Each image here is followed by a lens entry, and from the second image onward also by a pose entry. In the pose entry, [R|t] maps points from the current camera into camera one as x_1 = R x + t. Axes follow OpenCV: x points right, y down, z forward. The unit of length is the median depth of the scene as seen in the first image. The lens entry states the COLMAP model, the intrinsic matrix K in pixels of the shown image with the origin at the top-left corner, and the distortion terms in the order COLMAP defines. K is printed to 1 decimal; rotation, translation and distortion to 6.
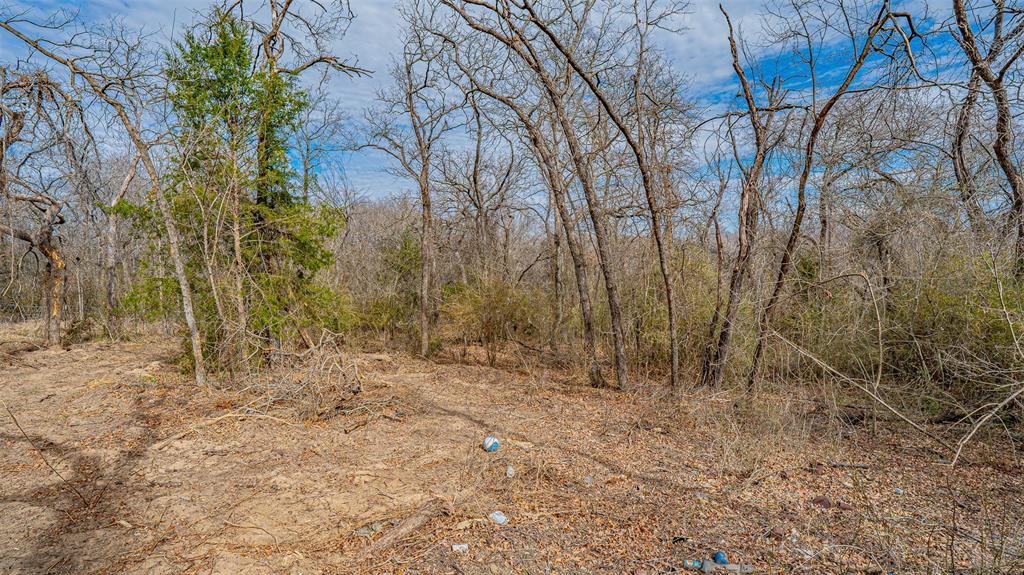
lens RADIAL K [[511.8, 0, 512.0], [0, 511.8, 287.5], [0, 0, 1]] dist [-0.000240, 0.000305]
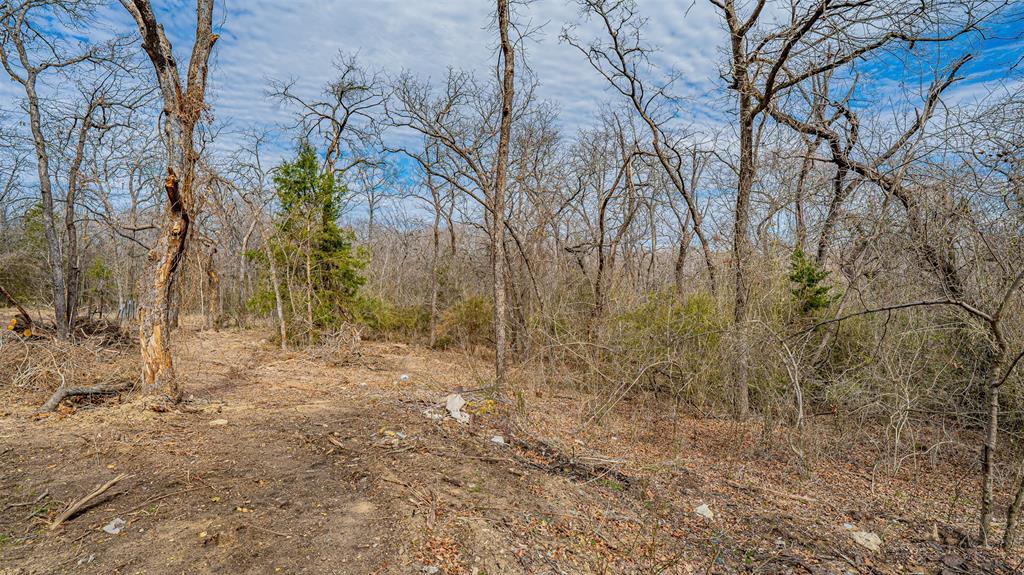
lens RADIAL K [[511.8, 0, 512.0], [0, 511.8, 287.5], [0, 0, 1]] dist [-0.000240, 0.000305]
pose [[0.984875, 0.021365, -0.171946, 0.410160], [-0.025396, 0.999451, -0.021280, -0.014291], [0.171397, 0.025325, 0.984877, -0.544679]]
